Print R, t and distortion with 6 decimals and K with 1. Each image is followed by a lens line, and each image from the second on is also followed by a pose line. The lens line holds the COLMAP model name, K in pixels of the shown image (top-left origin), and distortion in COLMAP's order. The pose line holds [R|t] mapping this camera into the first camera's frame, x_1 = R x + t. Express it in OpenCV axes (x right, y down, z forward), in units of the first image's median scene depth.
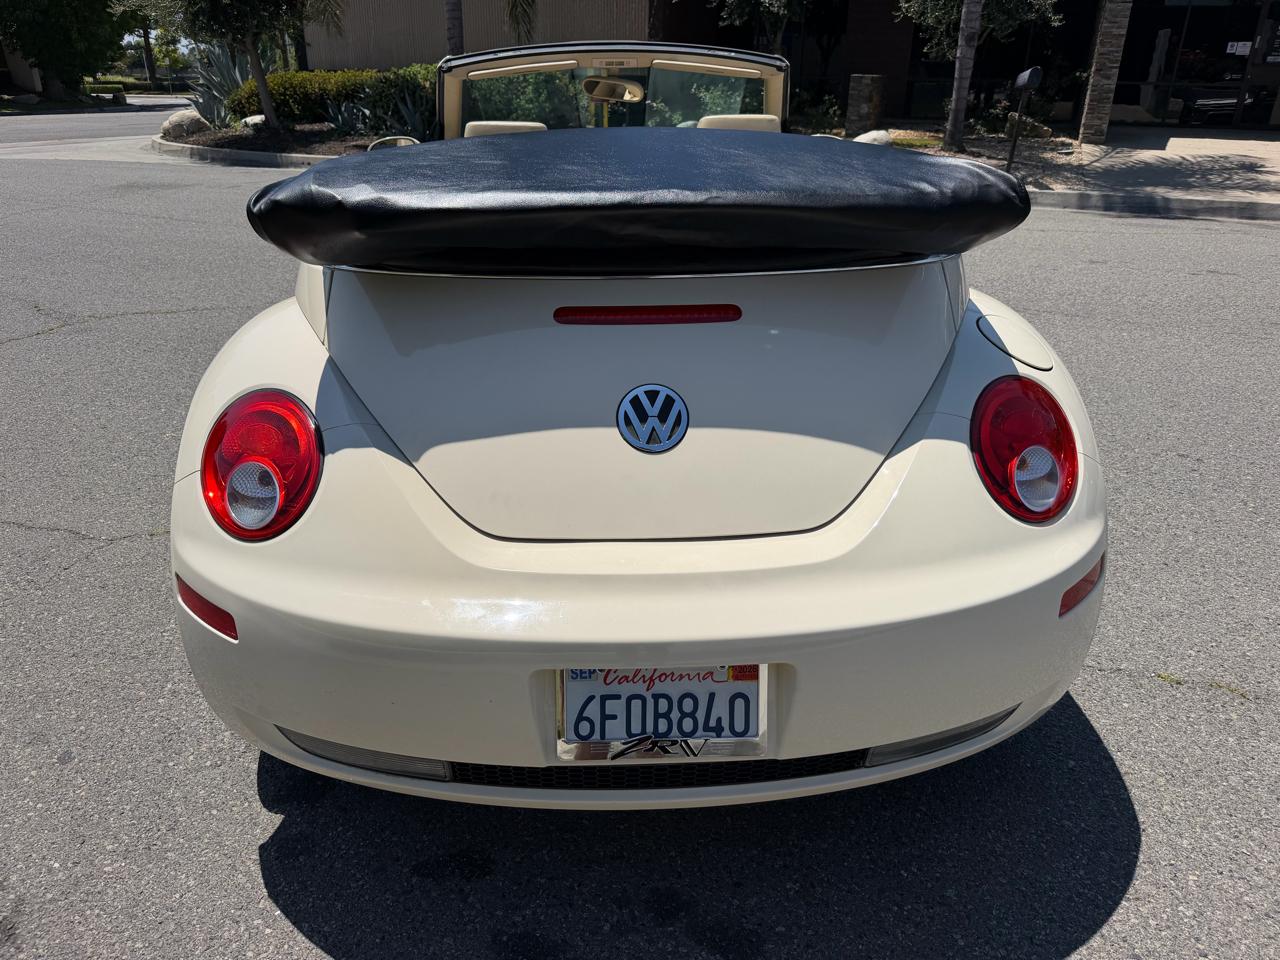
lens RADIAL K [[915.9, 0, 646.2], [0, 915.9, 481.8], [0, 0, 1]] dist [0.019238, -0.028215]
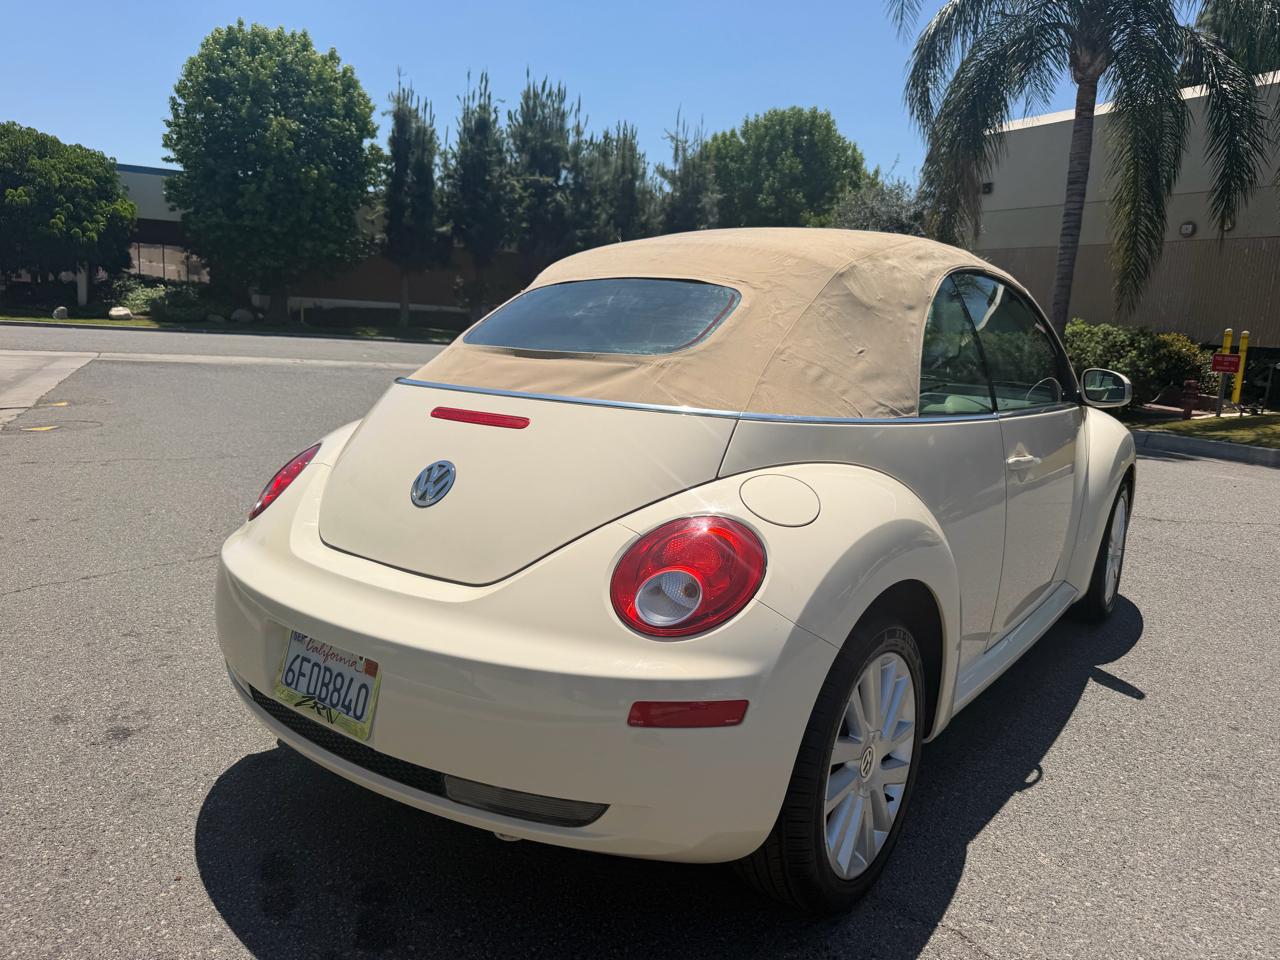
lens RADIAL K [[940.4, 0, 640.0], [0, 940.4, 480.0], [0, 0, 1]] dist [0.077418, -0.133169]
pose [[0.759137, 0.138490, -0.636028, 0.929602], [-0.306151, 0.938251, -0.161113, 0.046304], [0.574441, 0.317027, 0.754659, 0.104797]]
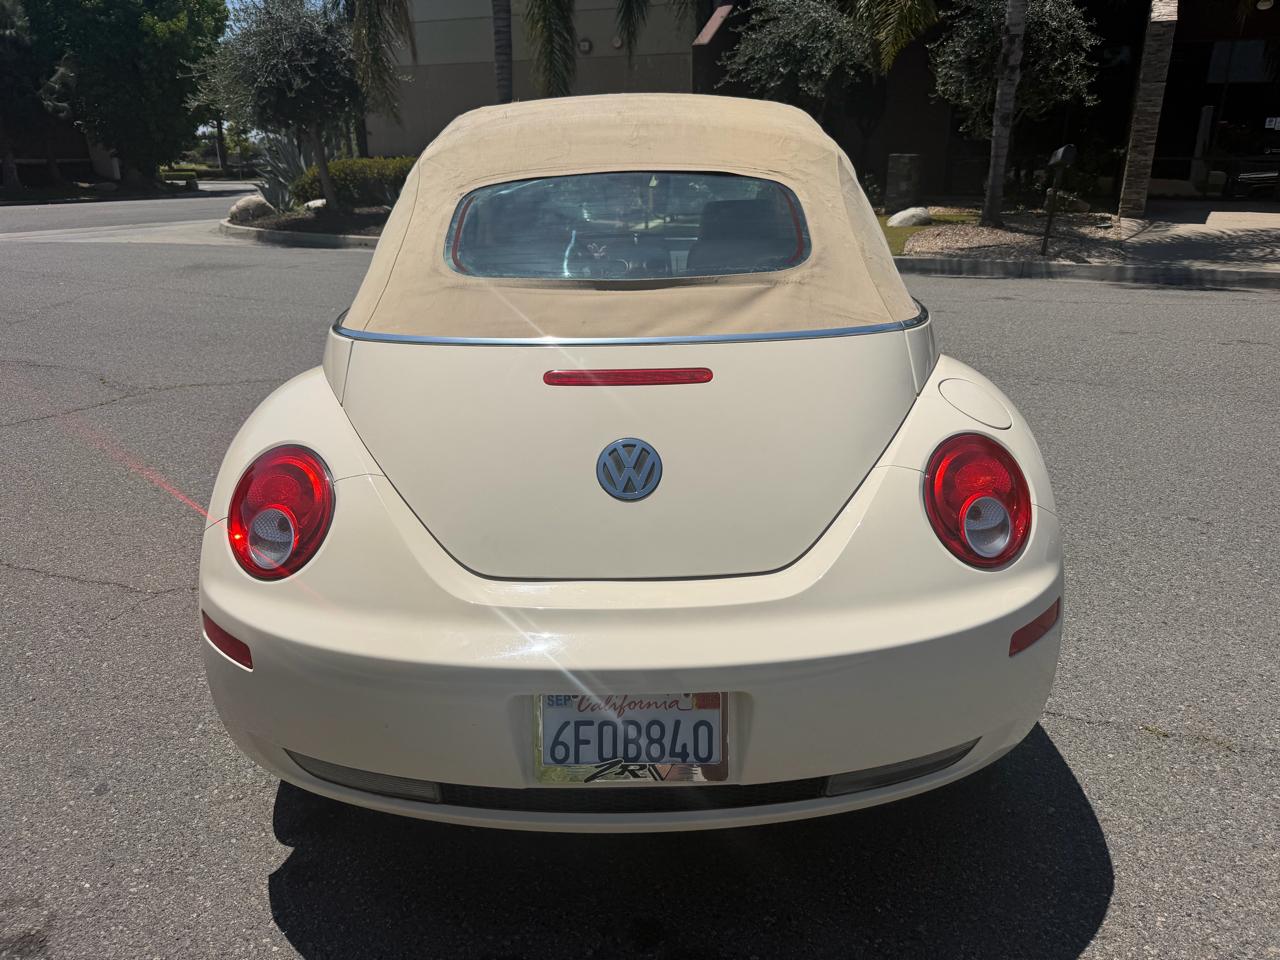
lens RADIAL K [[929.9, 0, 662.7], [0, 929.9, 495.1], [0, 0, 1]] dist [0.017170, -0.030621]
pose [[0.999008, 0.002501, -0.044472, 0.079809], [-0.005489, 0.997726, -0.067184, 0.029893], [0.044203, 0.067361, 0.996749, -0.089741]]
